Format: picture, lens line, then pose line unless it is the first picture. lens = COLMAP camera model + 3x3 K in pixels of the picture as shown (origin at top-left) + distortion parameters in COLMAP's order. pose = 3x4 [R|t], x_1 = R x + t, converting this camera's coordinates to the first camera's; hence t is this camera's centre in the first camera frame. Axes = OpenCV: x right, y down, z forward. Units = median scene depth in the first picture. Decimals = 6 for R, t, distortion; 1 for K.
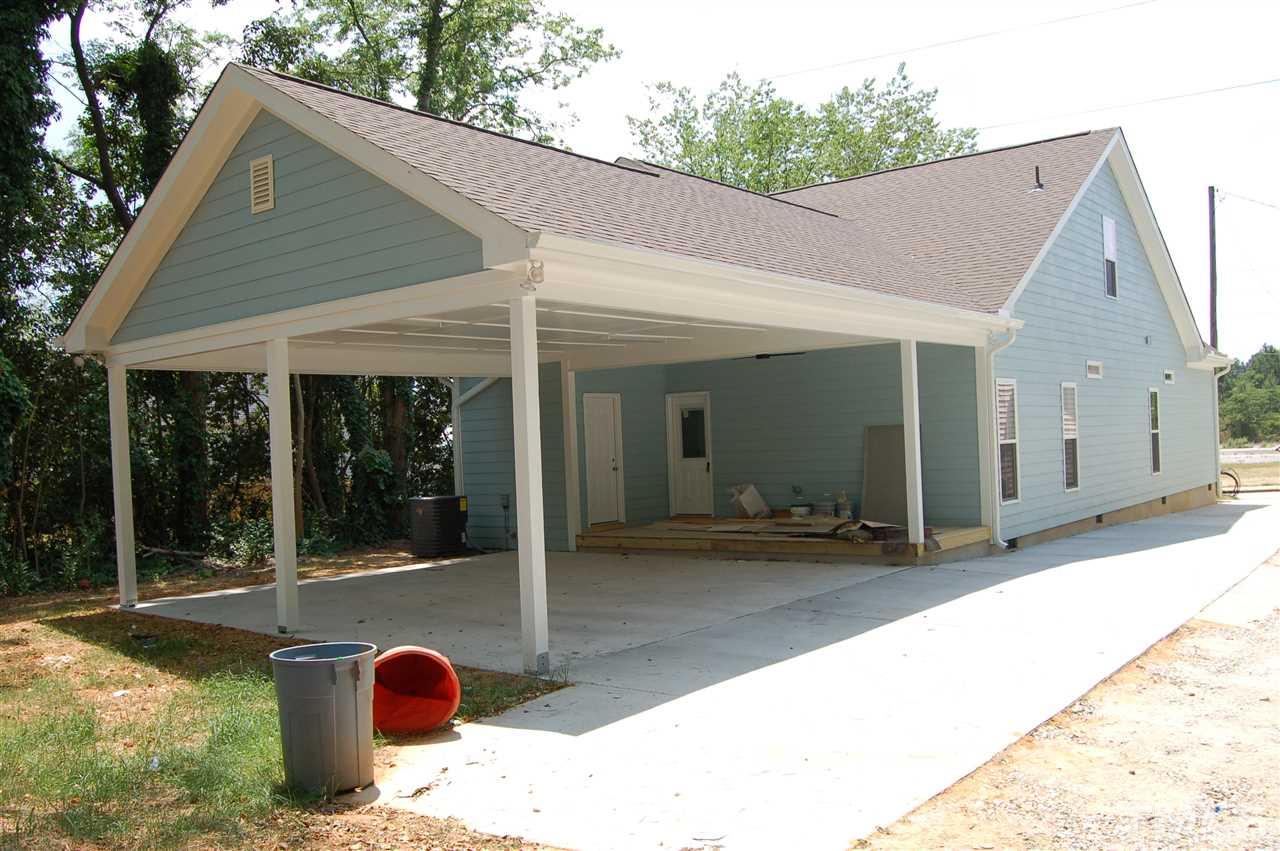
lens RADIAL K [[998.7, 0, 639.8], [0, 998.7, 457.9], [0, 0, 1]] dist [-0.097212, 0.043204]
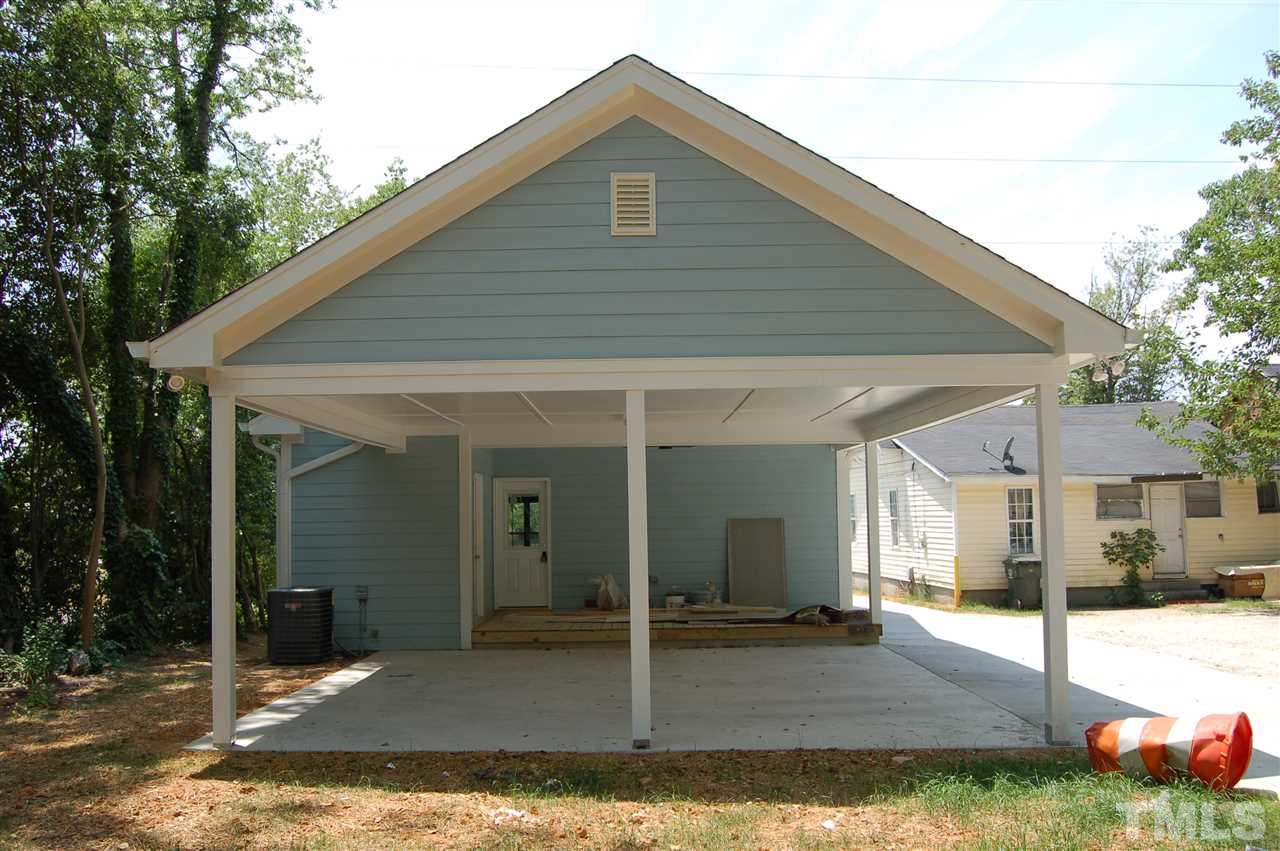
lens RADIAL K [[998.7, 0, 639.8], [0, 998.7, 457.9], [0, 0, 1]] dist [-0.097212, 0.043204]
pose [[0.820098, 0.065575, 0.568454, -0.478906], [-0.009968, 0.994898, -0.100388, 0.011696], [-0.572137, 0.076661, 0.816567, 0.182747]]
